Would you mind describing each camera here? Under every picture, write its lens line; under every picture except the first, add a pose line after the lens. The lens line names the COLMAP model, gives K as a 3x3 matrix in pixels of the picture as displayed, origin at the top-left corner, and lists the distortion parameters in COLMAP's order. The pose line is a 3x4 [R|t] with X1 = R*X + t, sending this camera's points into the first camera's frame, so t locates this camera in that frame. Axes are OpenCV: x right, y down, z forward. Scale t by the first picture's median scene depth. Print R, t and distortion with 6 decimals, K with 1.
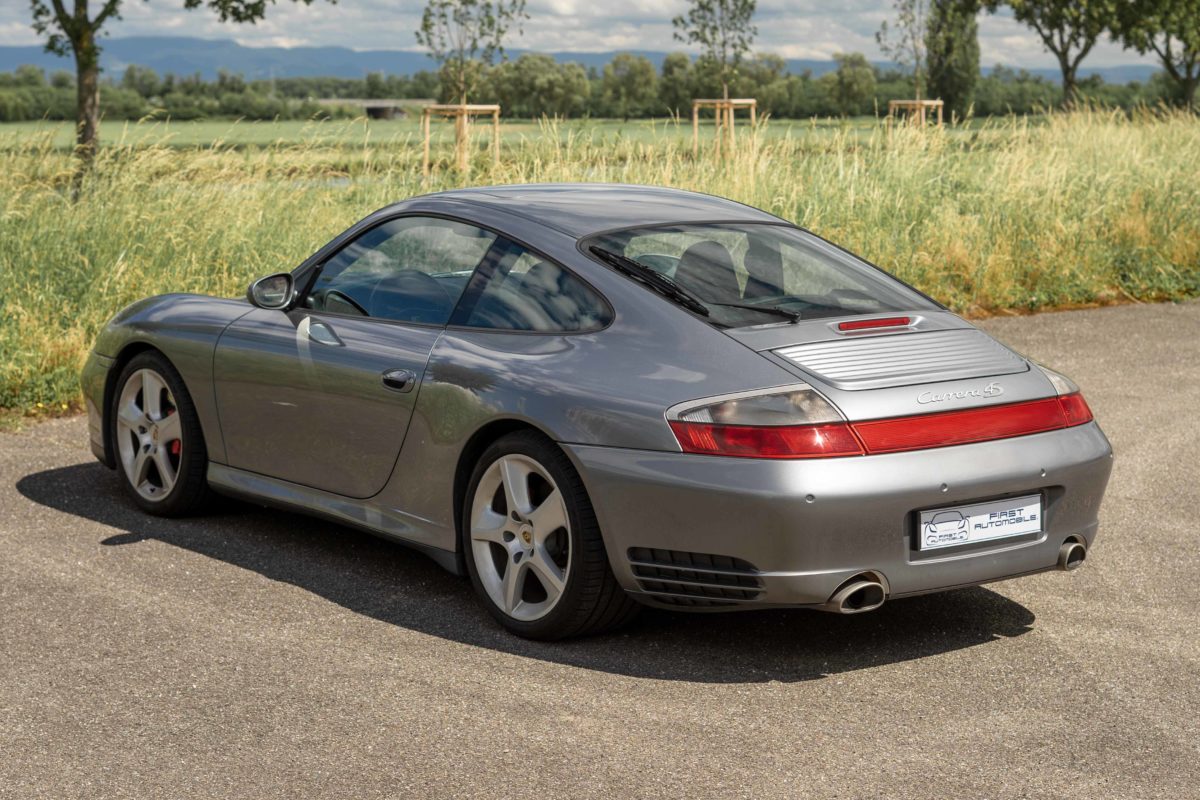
lens RADIAL K [[2437.1, 0, 600.0], [0, 2437.1, 400.0], [0, 0, 1]] dist [-0.003223, -0.284355]
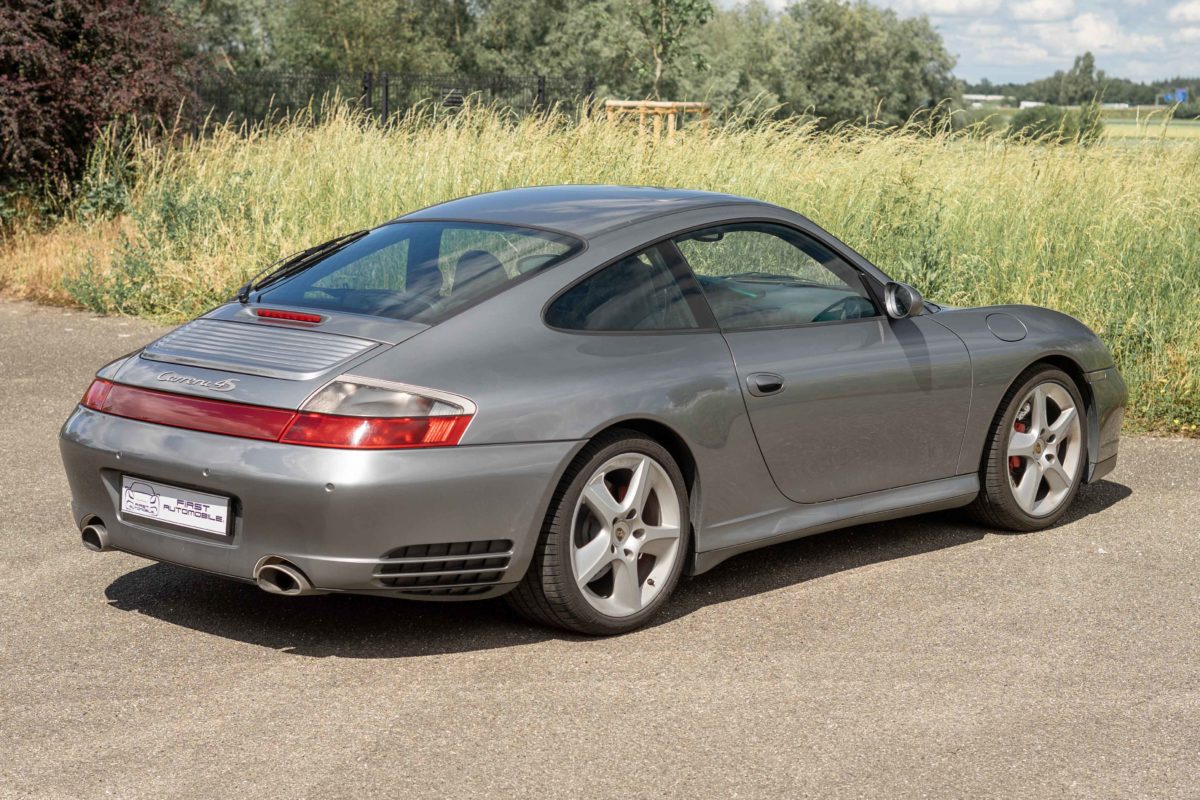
lens RADIAL K [[2437.1, 0, 600.0], [0, 2437.1, 400.0], [0, 0, 1]] dist [-0.003223, -0.284355]
pose [[0.133306, 0.126468, -0.982973, 1.196747], [-0.144467, 0.983711, 0.106971, -0.130896], [0.980489, 0.127747, 0.149405, 1.024441]]
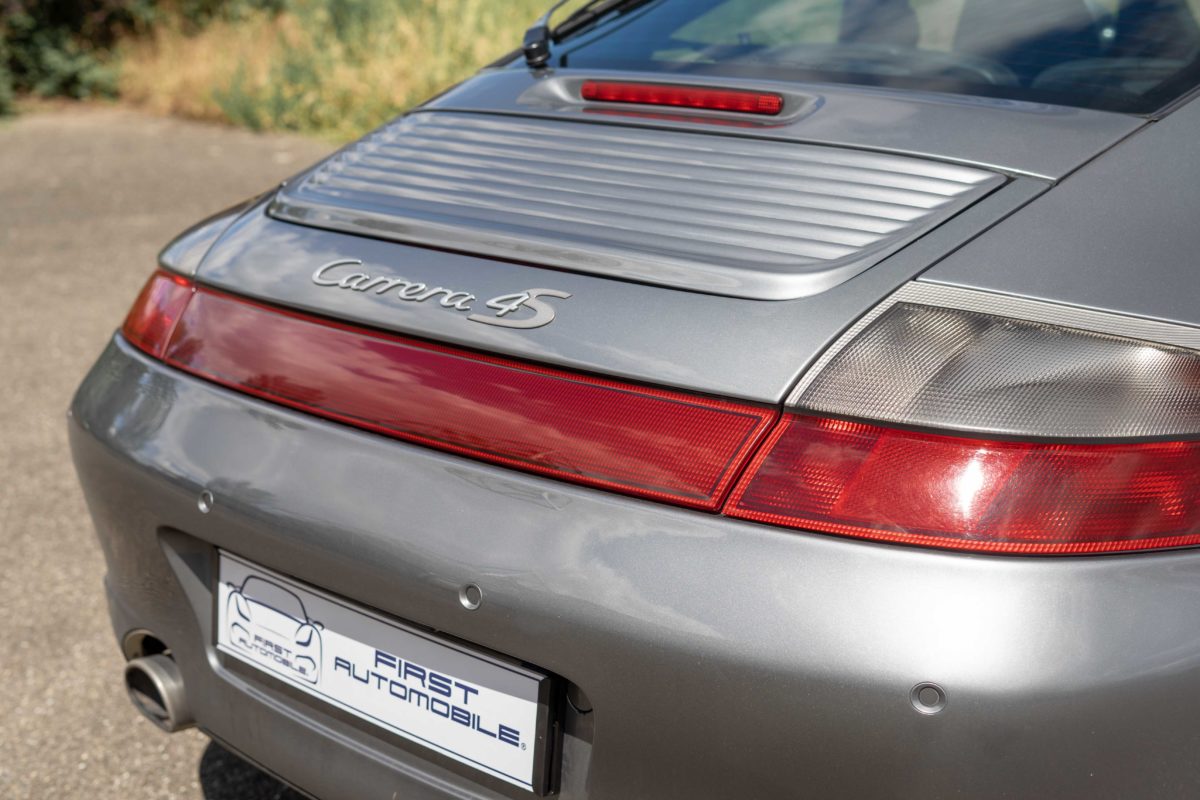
lens RADIAL K [[2008.4, 0, 598.4], [0, 2008.4, 375.2], [0, 0, 1]] dist [-0.023191, -0.007872]
pose [[0.087359, 0.206563, -0.974526, 0.432059], [-0.137482, 0.971404, 0.193577, -0.049569], [0.986644, 0.117069, 0.113260, 1.002816]]
